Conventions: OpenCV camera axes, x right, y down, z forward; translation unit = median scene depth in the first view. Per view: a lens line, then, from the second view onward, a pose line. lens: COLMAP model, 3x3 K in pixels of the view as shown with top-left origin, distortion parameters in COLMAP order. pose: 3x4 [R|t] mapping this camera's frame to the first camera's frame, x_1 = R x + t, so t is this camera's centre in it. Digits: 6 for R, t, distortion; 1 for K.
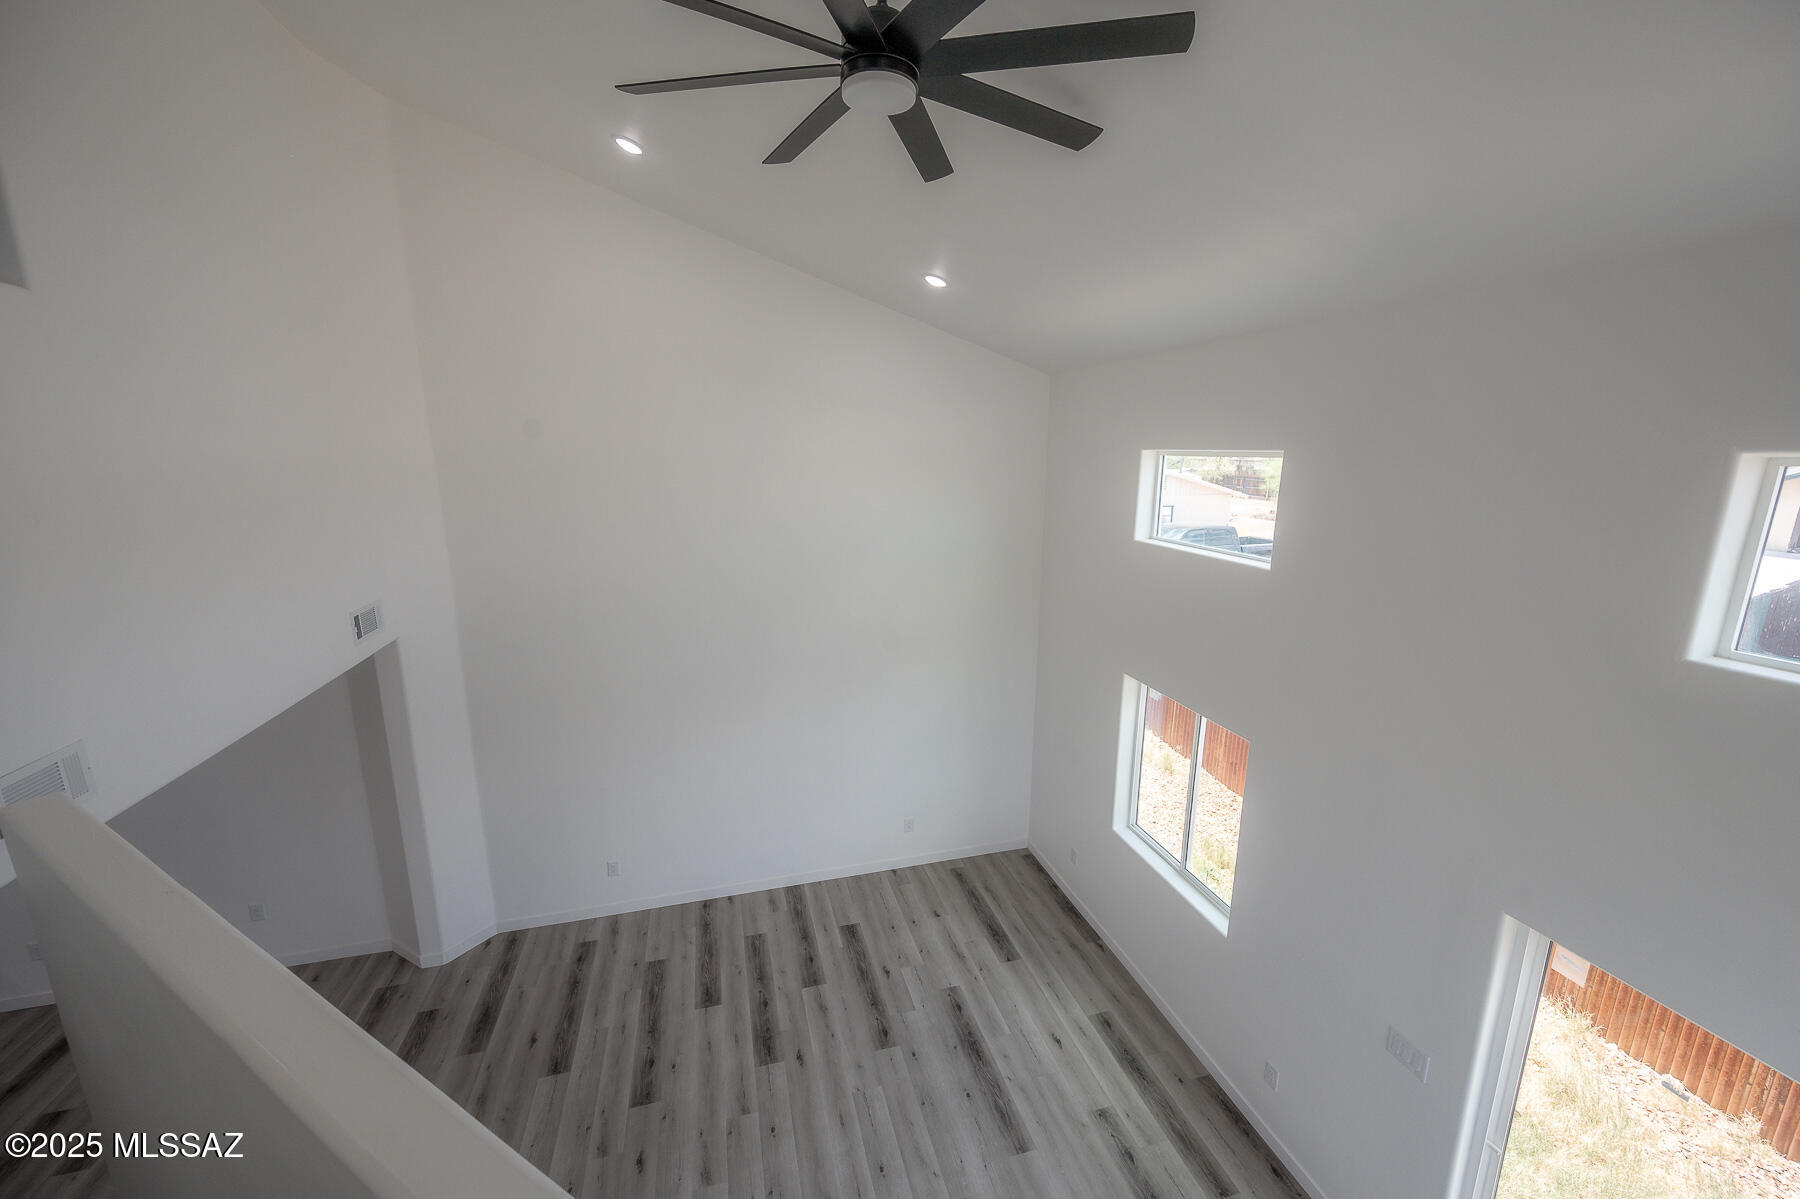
lens RADIAL K [[712.2, 0, 899.0], [0, 712.2, 604.1], [0, 0, 1]] dist [0.000047, 0.000236]
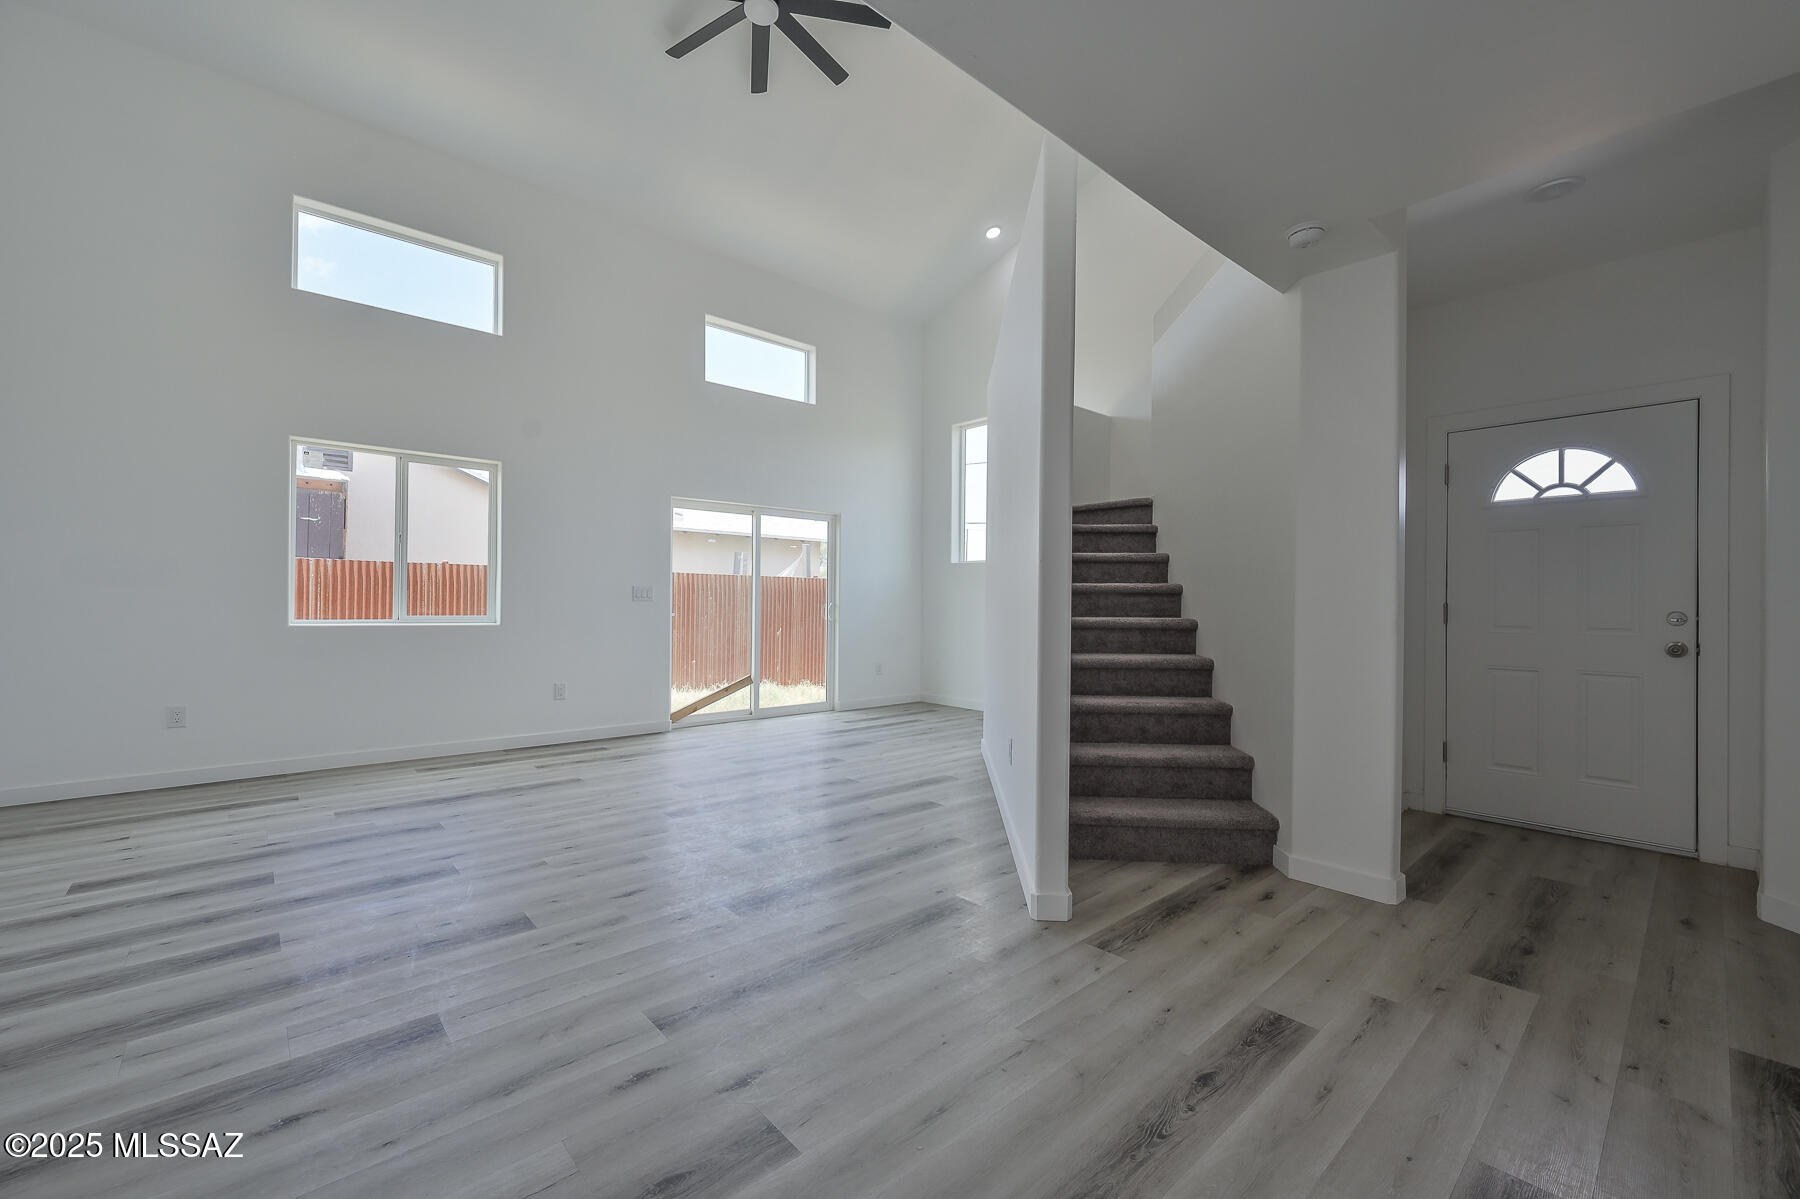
lens RADIAL K [[731.1, 0, 896.5], [0, 731.1, 604.6], [0, 0, 1]] dist [-0.001680, -0.000358]
pose [[-0.445980, -0.001119, 0.895042, -0.953328], [0.190778, 0.976900, 0.096282, 0.401334], [-0.874474, 0.213695, -0.435464, 0.854406]]
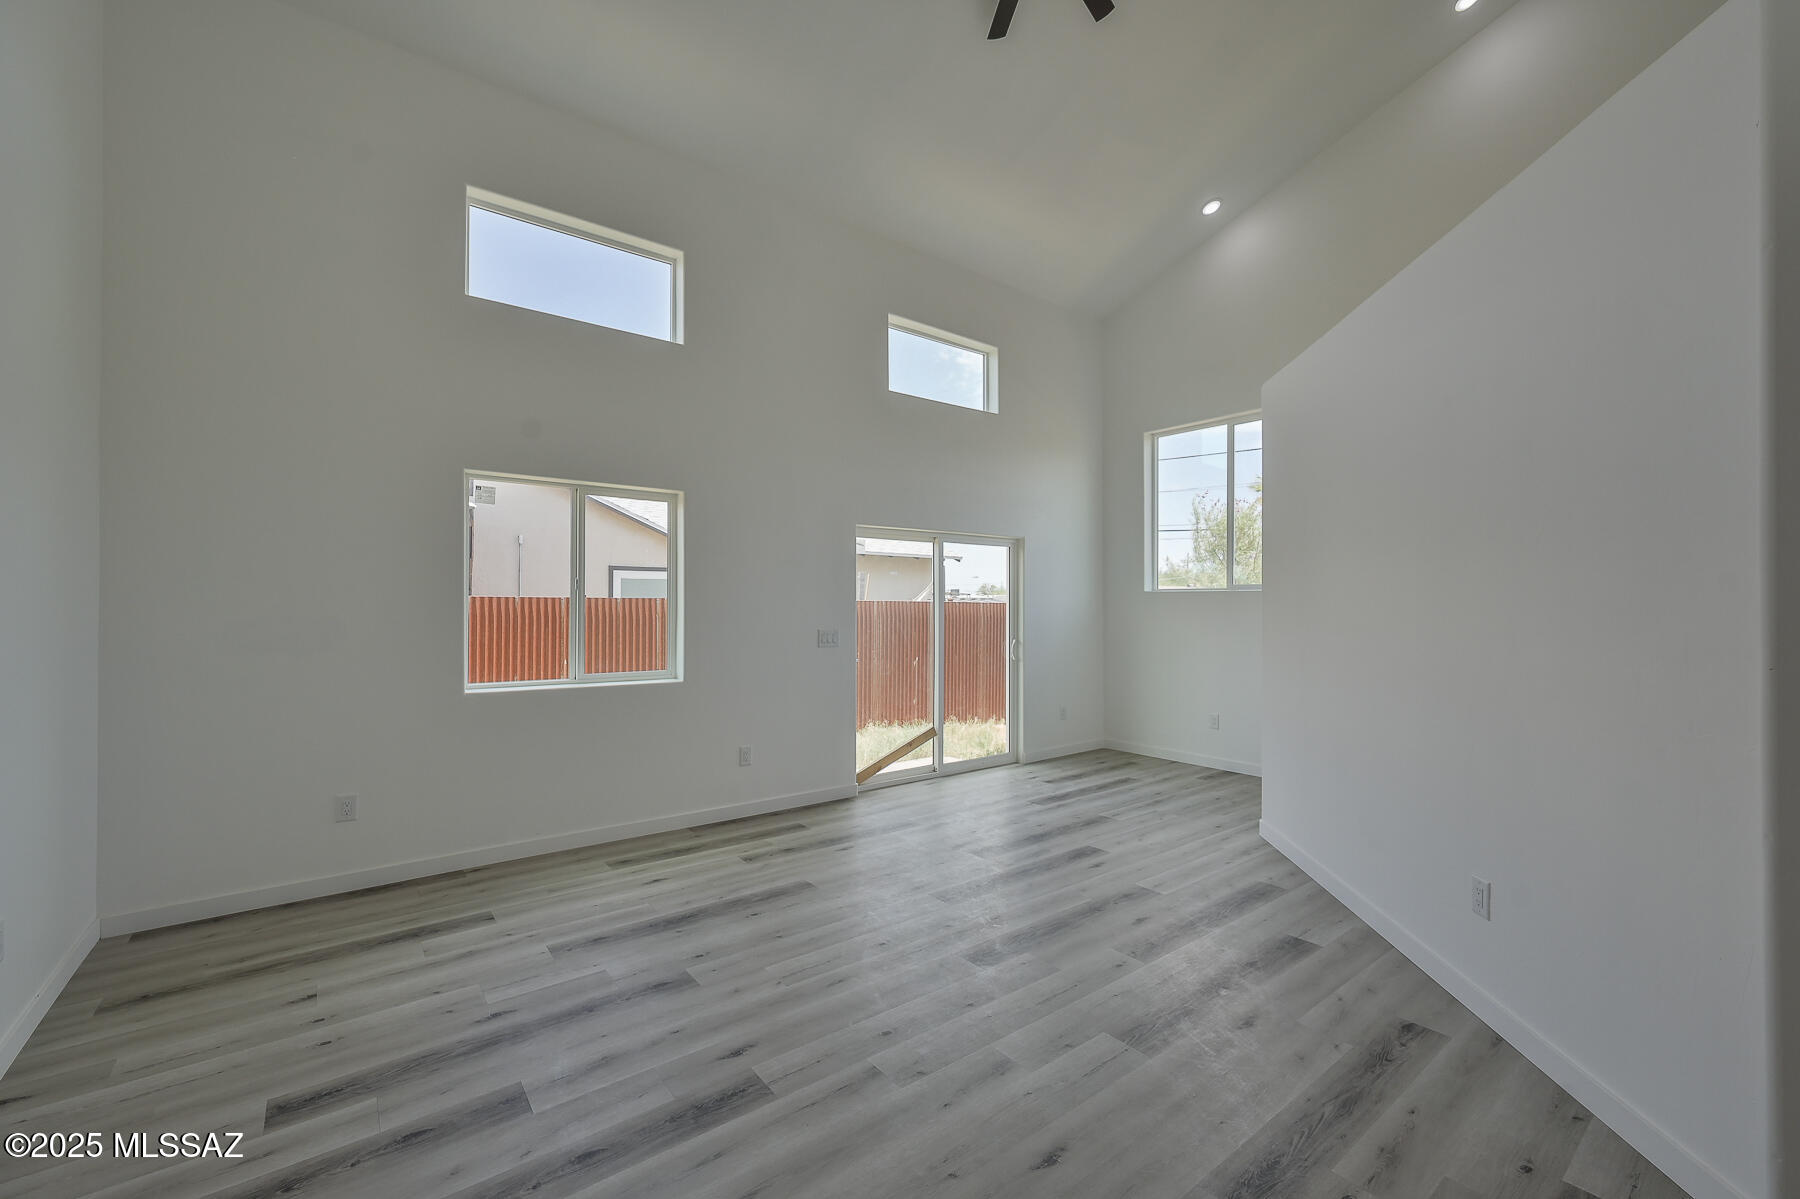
lens RADIAL K [[732.0, 0, 896.6], [0, 732.0, 605.2], [0, 0, 1]] dist [0.000921, -0.000041]
pose [[-0.381886, 0.005510, 0.924193, -0.654496], [0.203482, 0.975946, 0.078263, 0.300099], [-0.901531, 0.217944, -0.373821, 1.000305]]
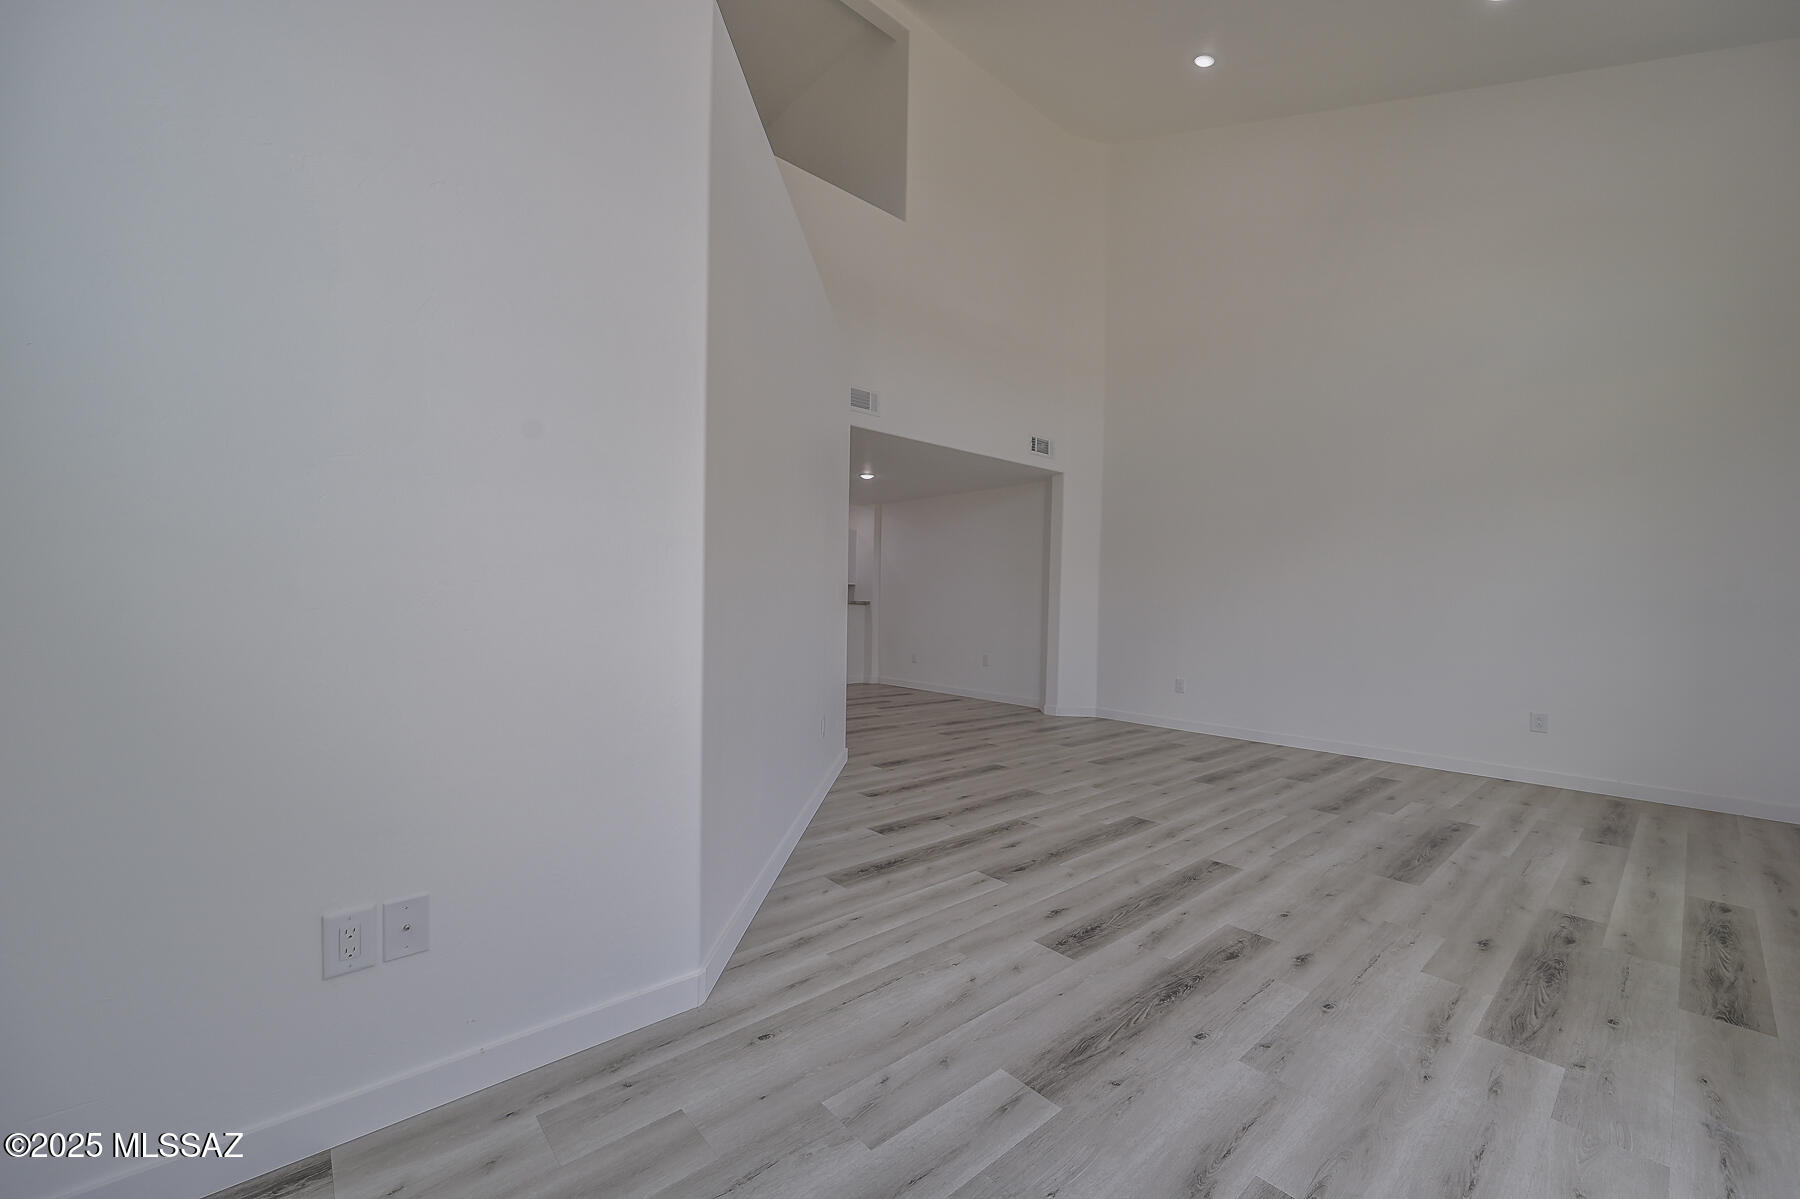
lens RADIAL K [[705.1, 0, 900.2], [0, 705.1, 604.3], [0, 0, 1]] dist [-0.001875, 0.000066]
pose [[0.443709, 0.014613, -0.896052, 0.524446], [-0.216249, 0.972067, -0.091230, 0.562980], [0.869689, 0.234250, 0.434475, 0.103687]]
